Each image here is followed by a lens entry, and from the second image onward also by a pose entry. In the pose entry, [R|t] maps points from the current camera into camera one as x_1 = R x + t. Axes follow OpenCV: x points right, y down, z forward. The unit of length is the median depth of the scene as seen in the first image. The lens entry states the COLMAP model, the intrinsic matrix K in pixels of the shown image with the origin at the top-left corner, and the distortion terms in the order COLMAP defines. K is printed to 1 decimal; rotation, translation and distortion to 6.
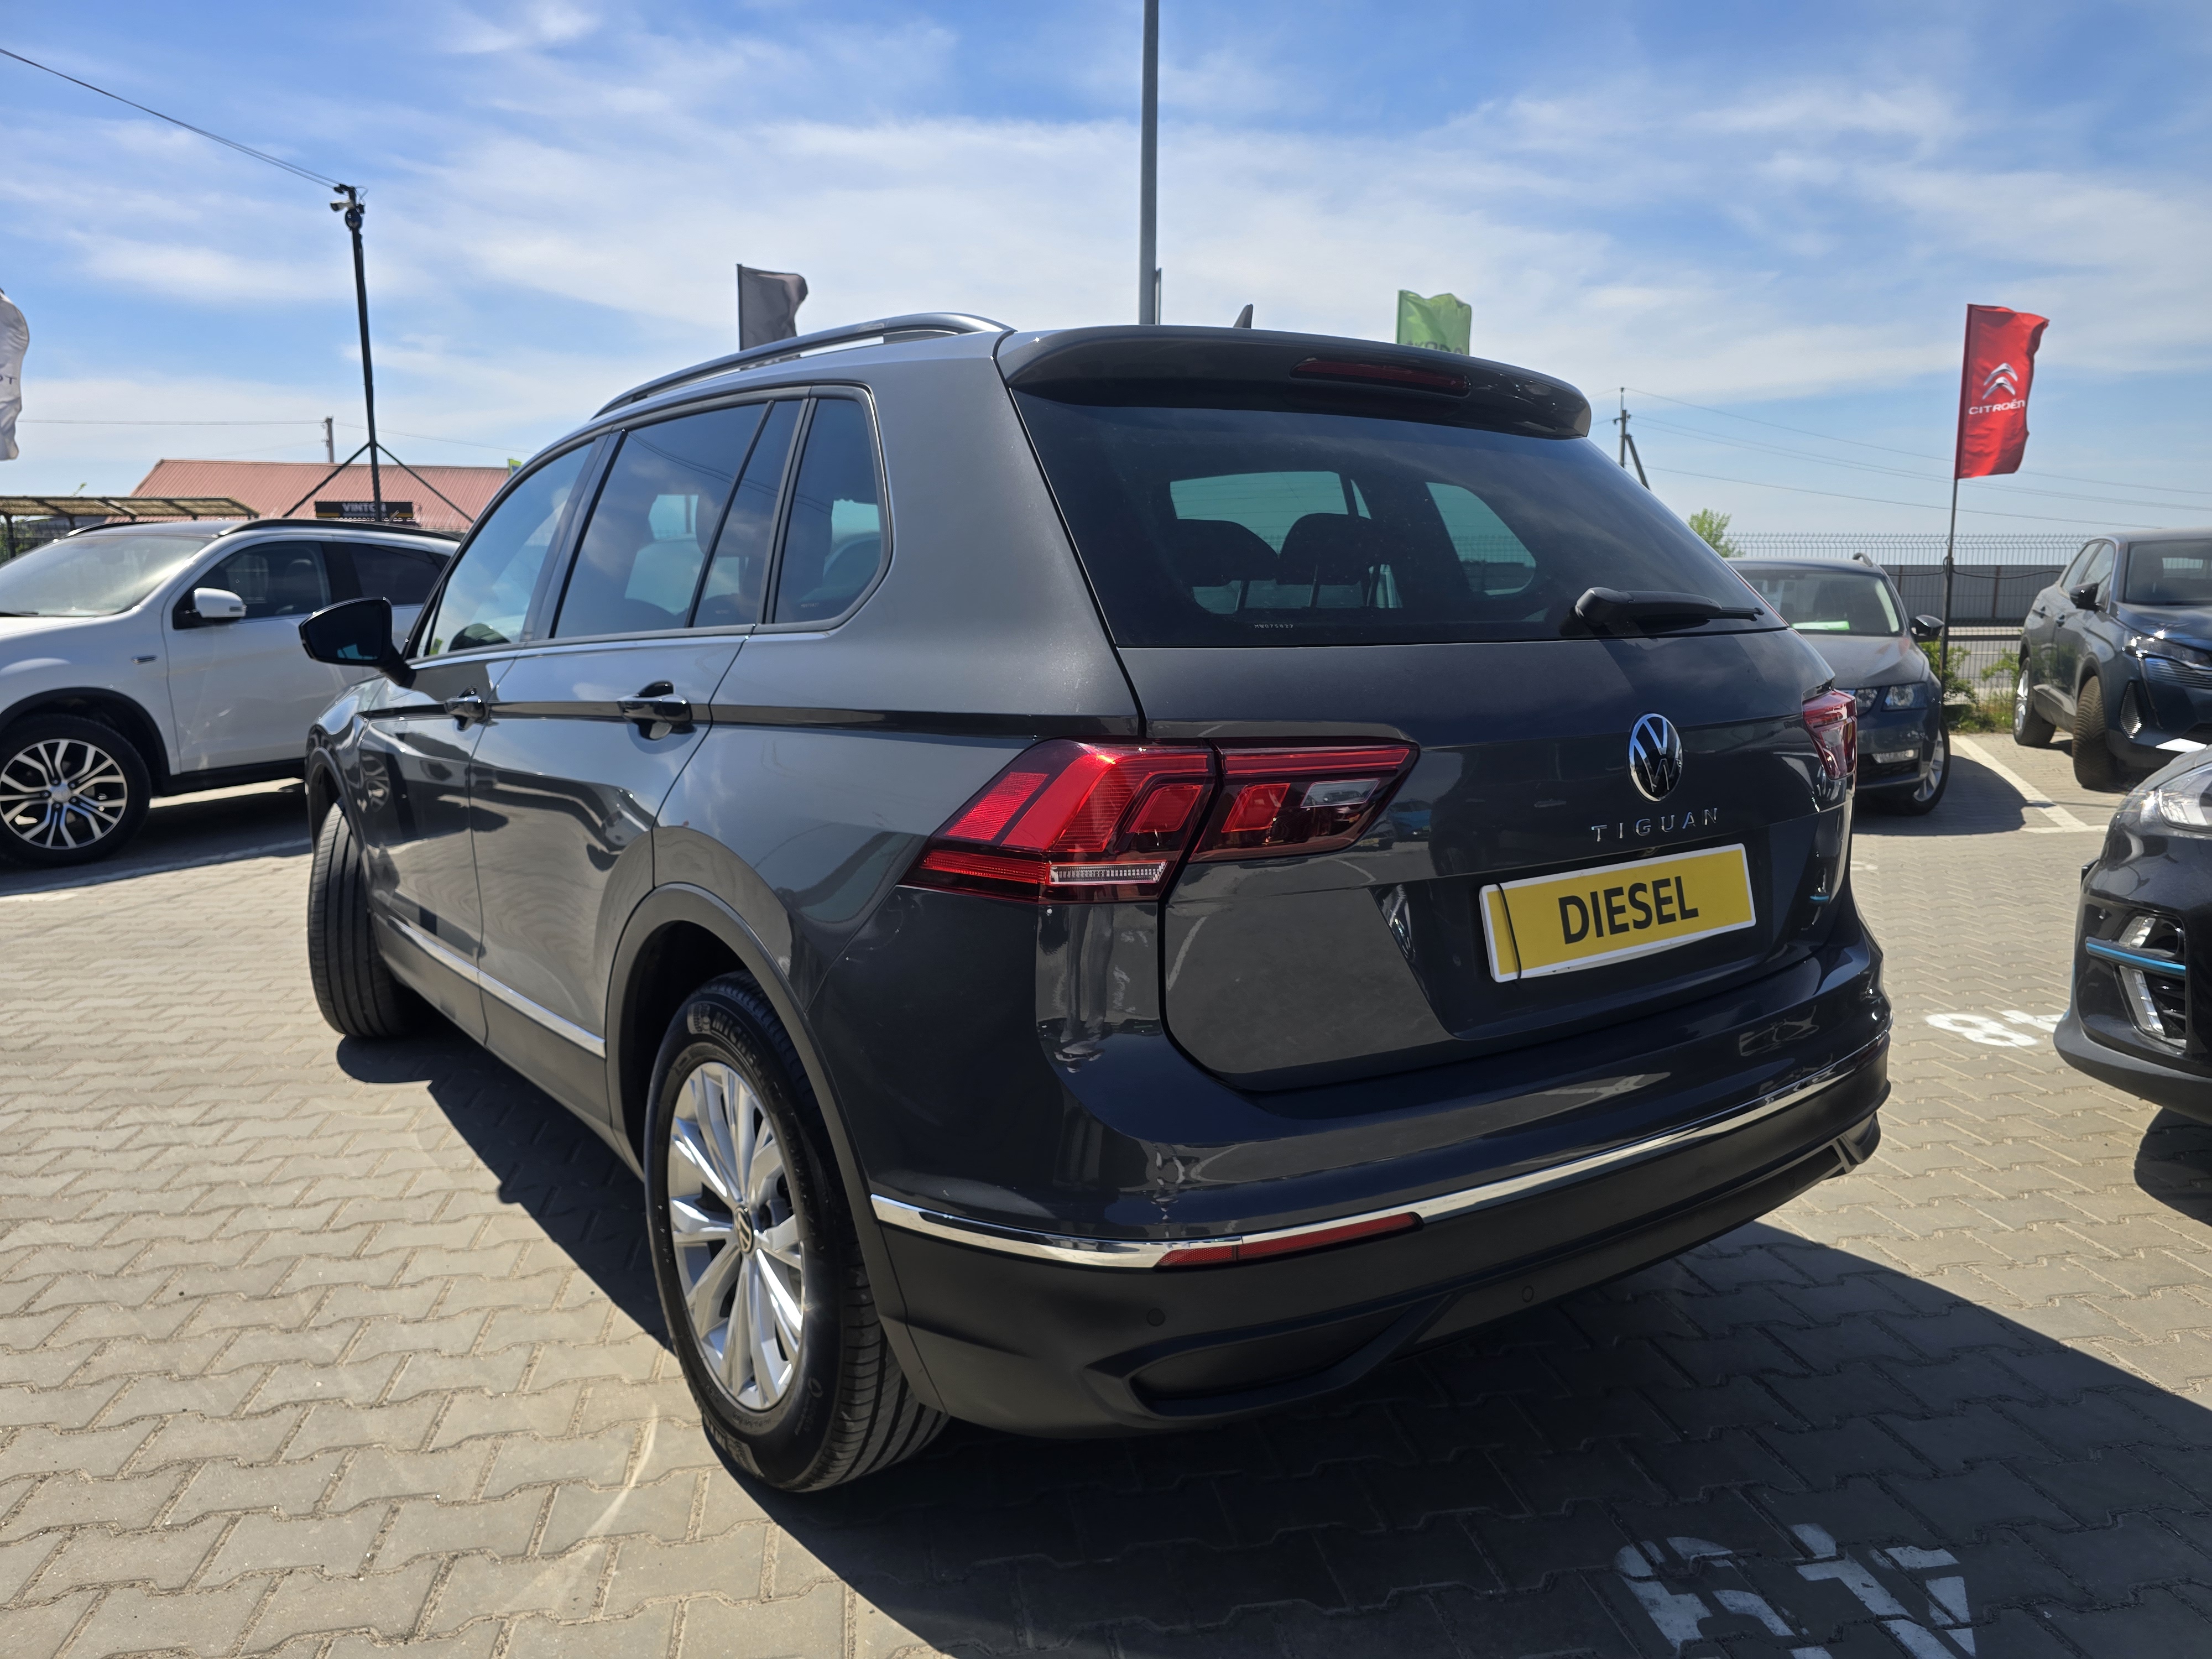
lens RADIAL K [[1524.3, 0, 1121.3], [0, 1524.3, 817.3], [0, 0, 1]] dist [0.078896, -0.075609]
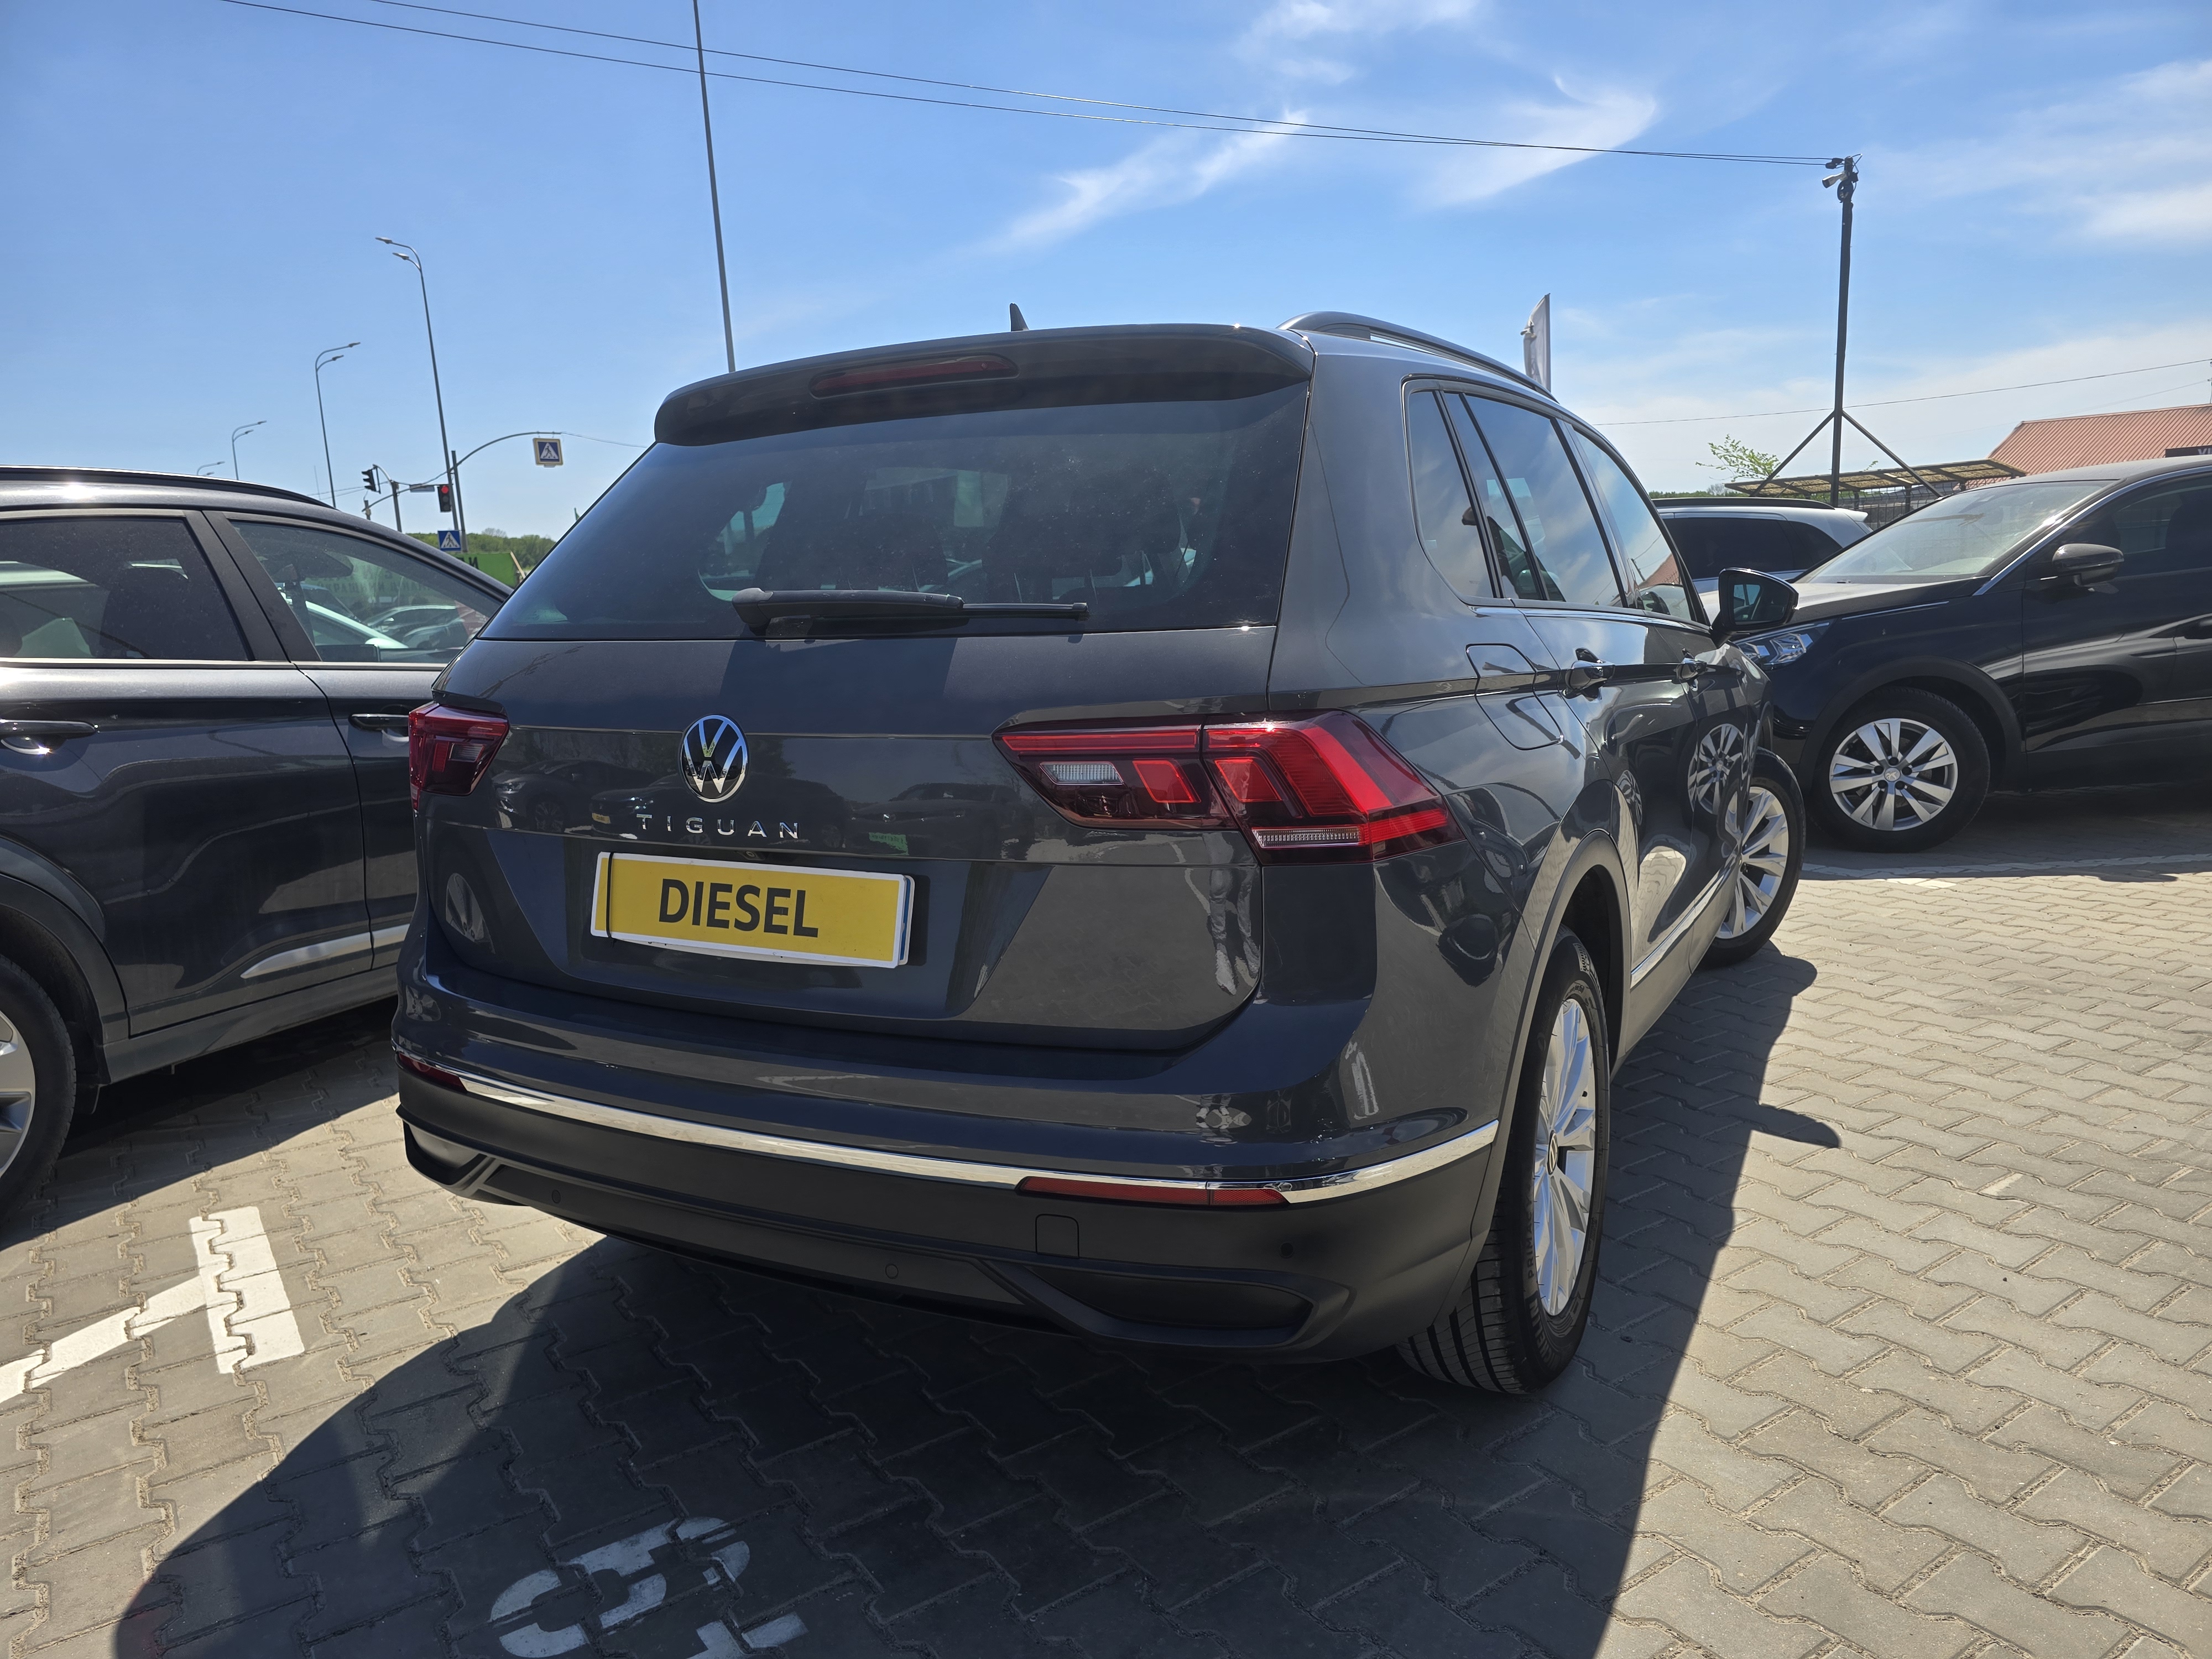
lens RADIAL K [[1524.3, 0, 1121.3], [0, 1524.3, 817.3], [0, 0, 1]] dist [0.078896, -0.075609]
pose [[0.424146, 0.125745, -0.896821, 1.313044], [-0.101727, 0.990661, 0.090792, -0.114955], [0.899862, 0.052722, 0.432976, 0.774360]]
